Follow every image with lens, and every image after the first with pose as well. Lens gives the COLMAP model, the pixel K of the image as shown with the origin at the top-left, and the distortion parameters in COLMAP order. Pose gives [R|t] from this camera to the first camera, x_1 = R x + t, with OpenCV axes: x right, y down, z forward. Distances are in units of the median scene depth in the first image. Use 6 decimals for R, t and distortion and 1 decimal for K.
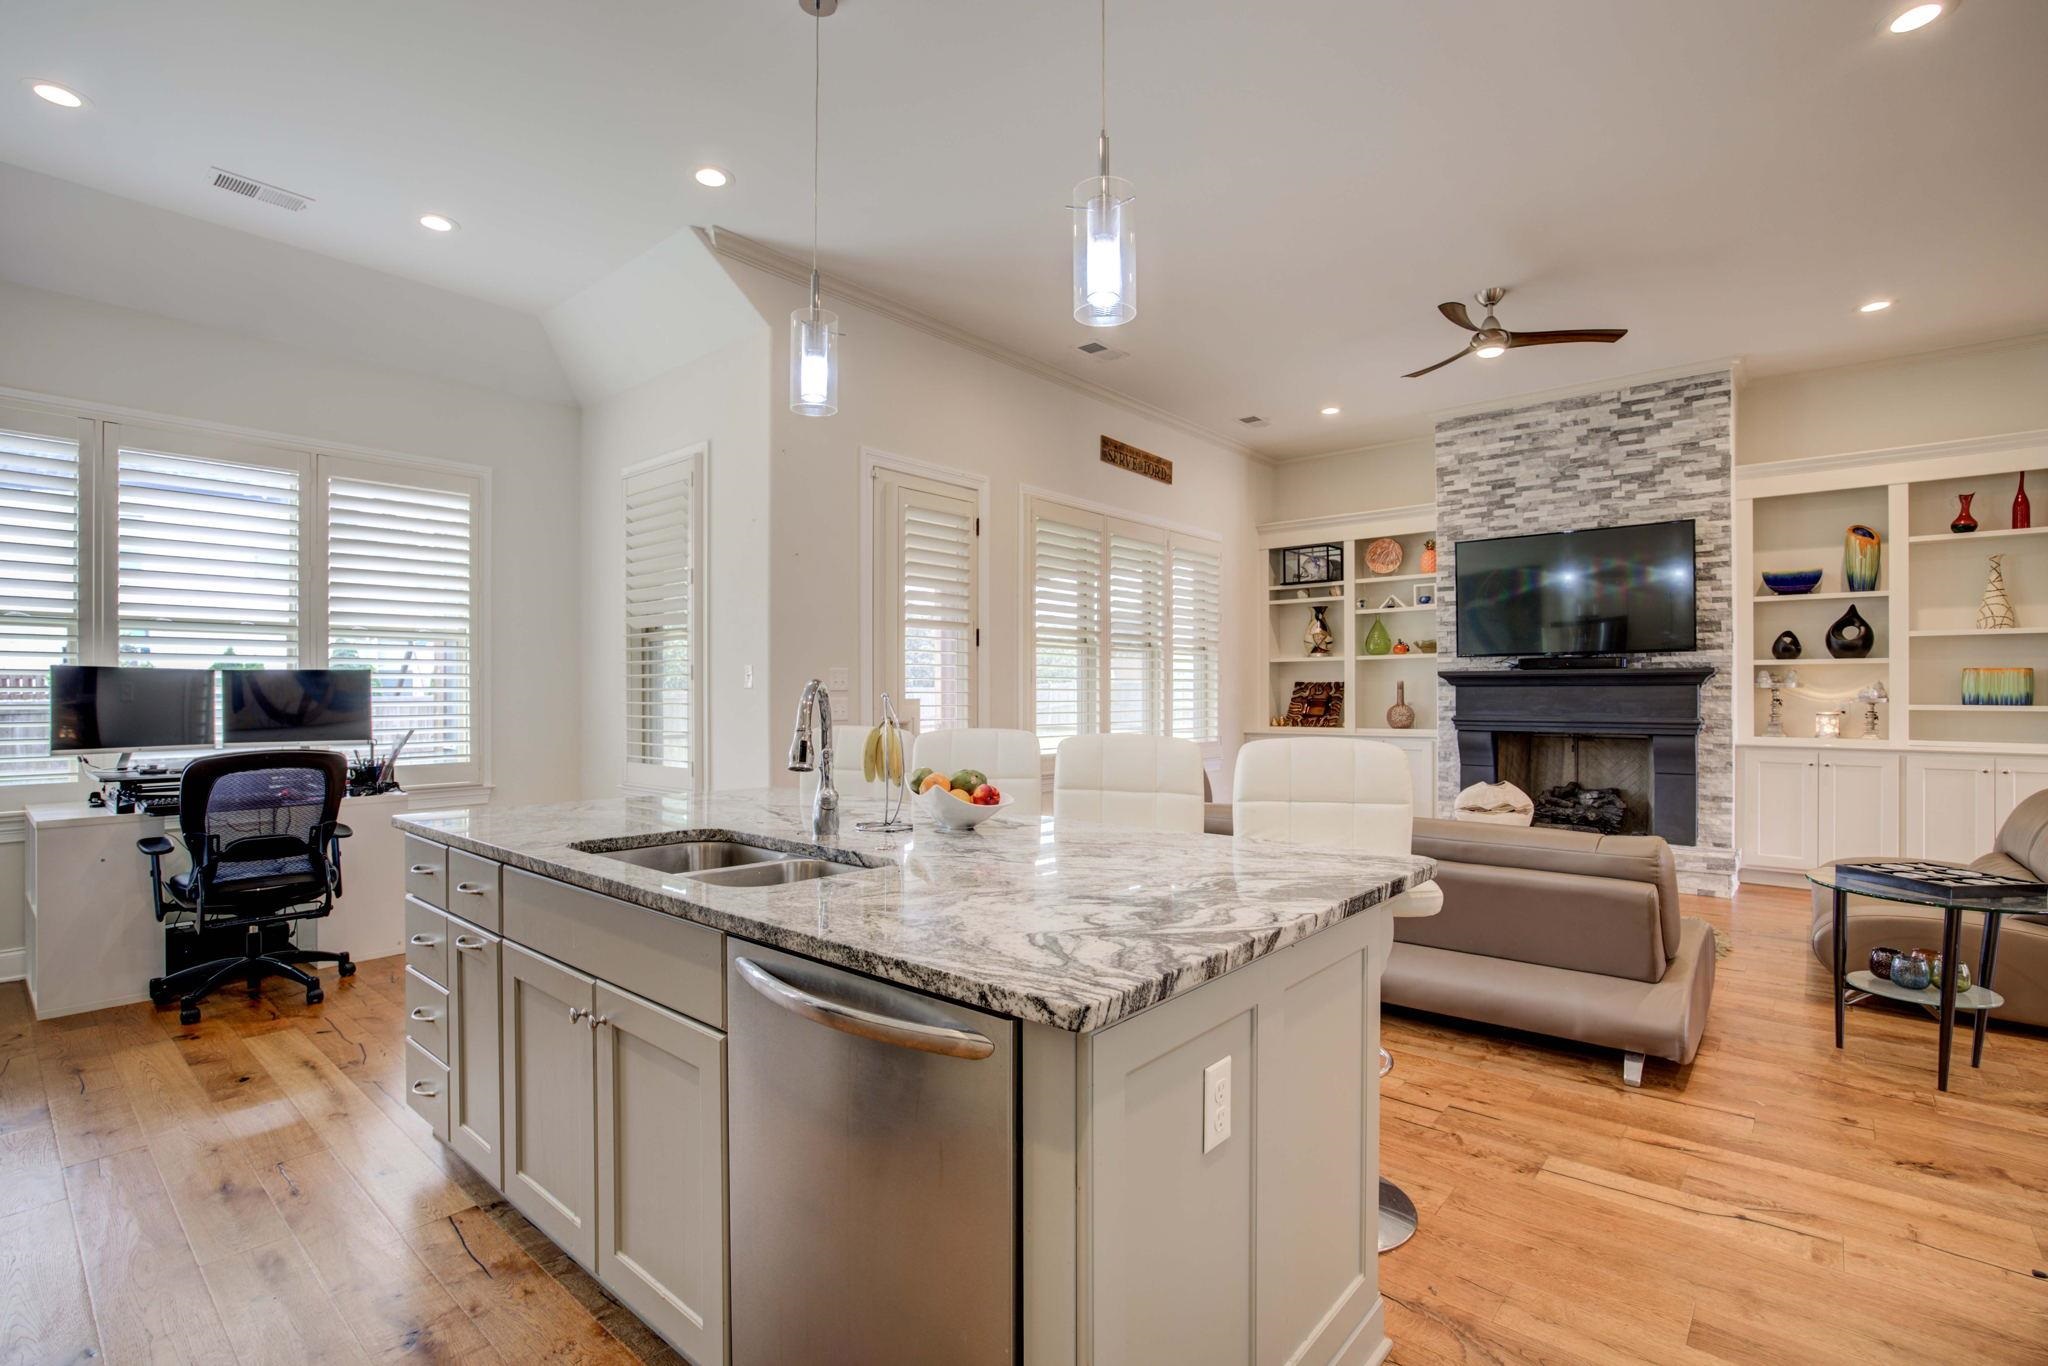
lens RADIAL K [[936.3, 0, 1023.1], [0, 936.3, 691.7], [0, 0, 1]] dist [-0.024475, 0.006767]
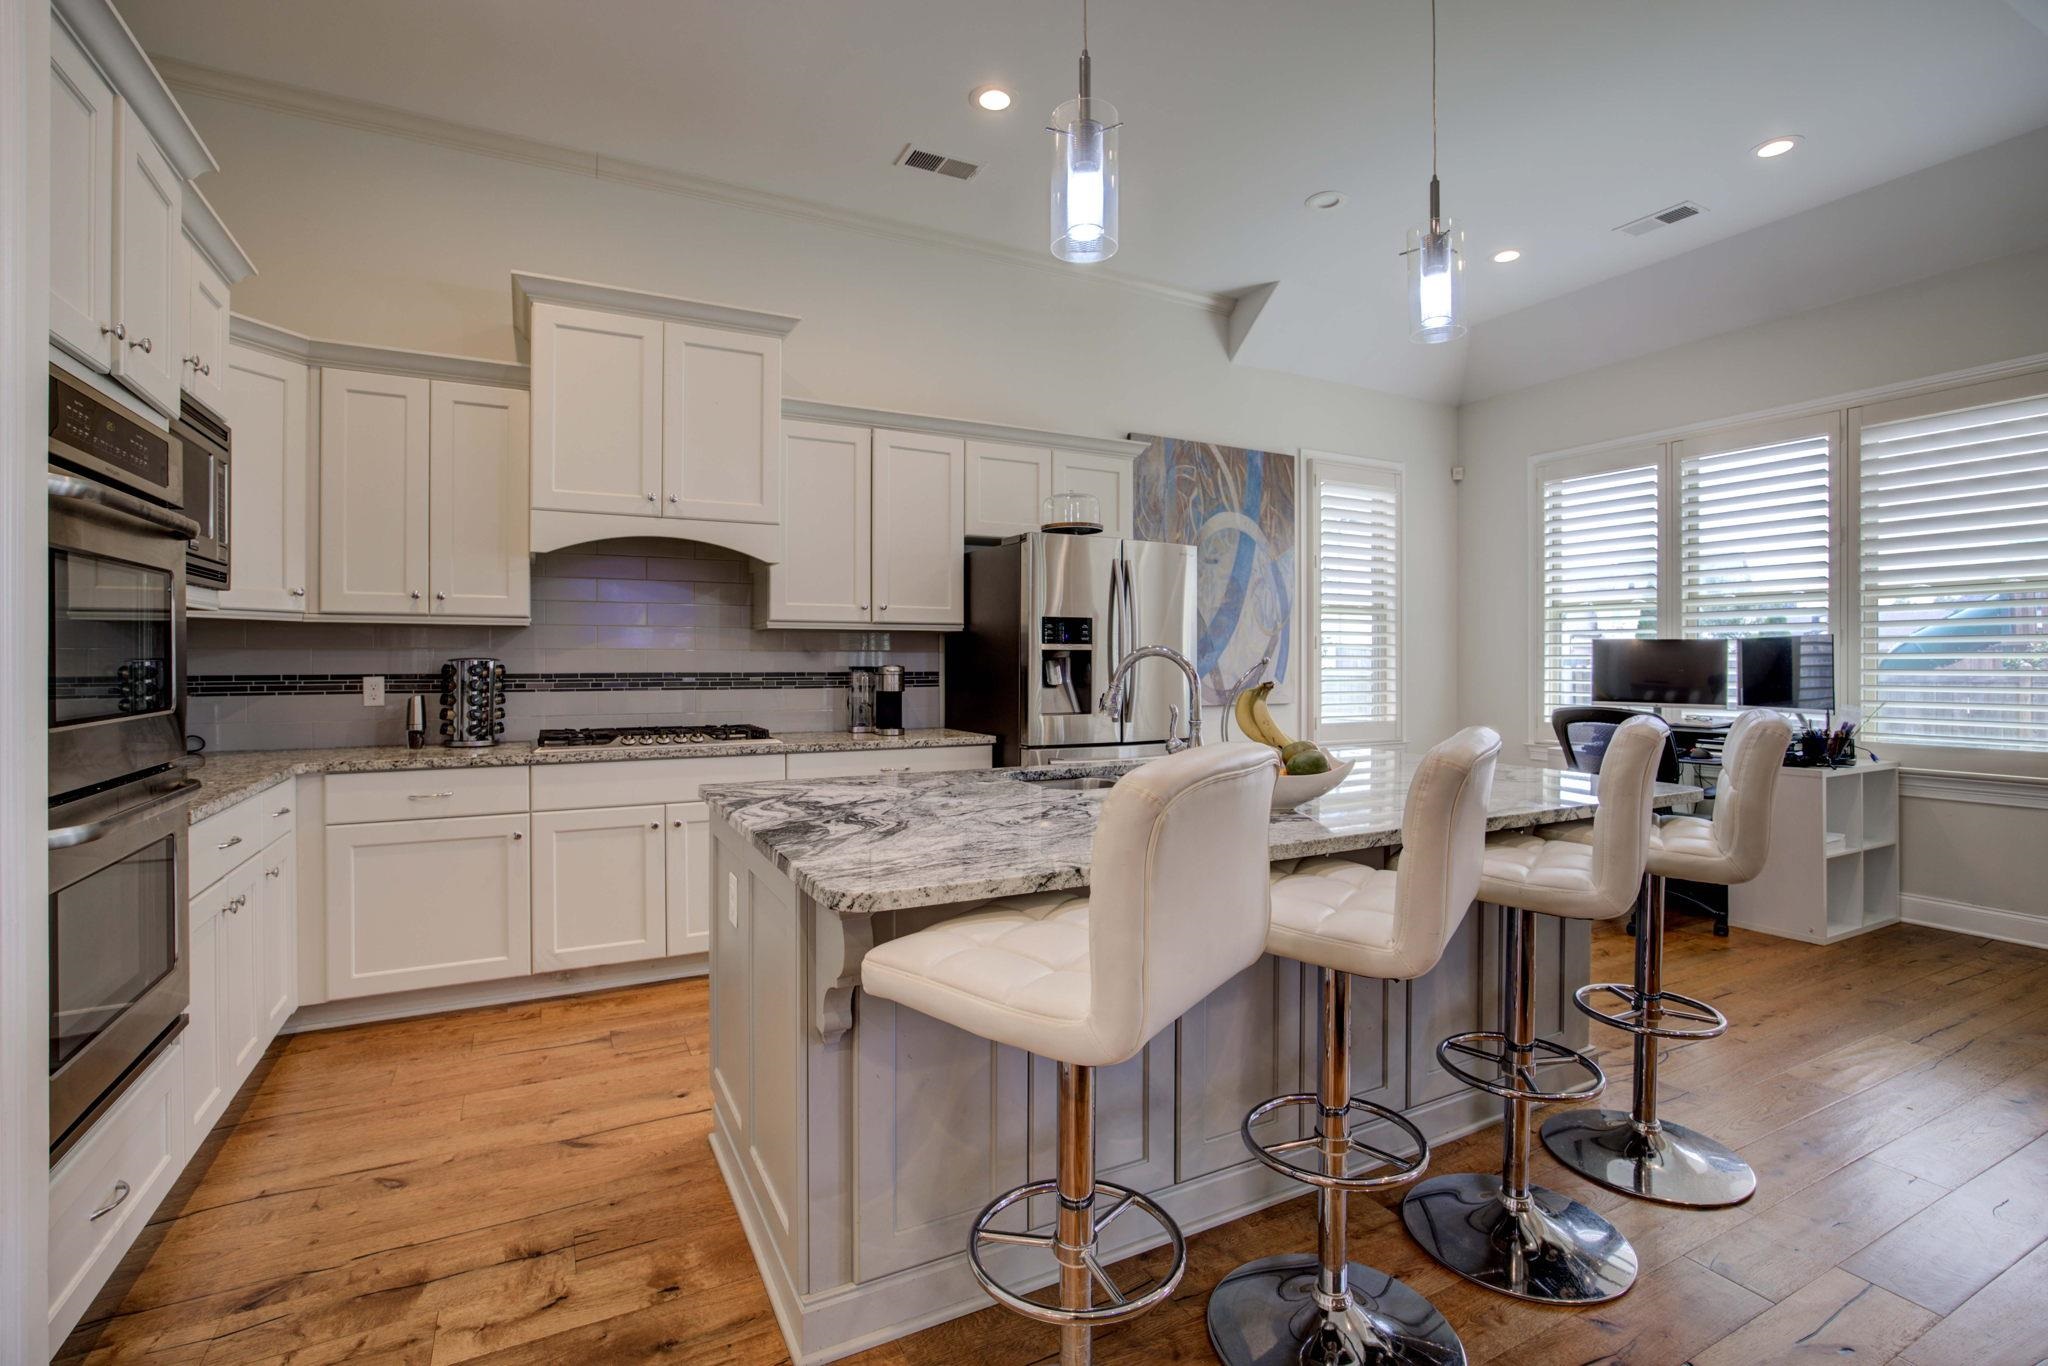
lens RADIAL K [[936.3, 0, 1016.7], [0, 936.3, 664.4], [0, 0, 1]] dist [-0.024475, 0.006767]
pose [[-0.367478, 0.007037, -0.930006, 0.322115], [0.000244, 0.999972, 0.007470, -0.001556], [0.930032, 0.002518, -0.367469, 0.427183]]
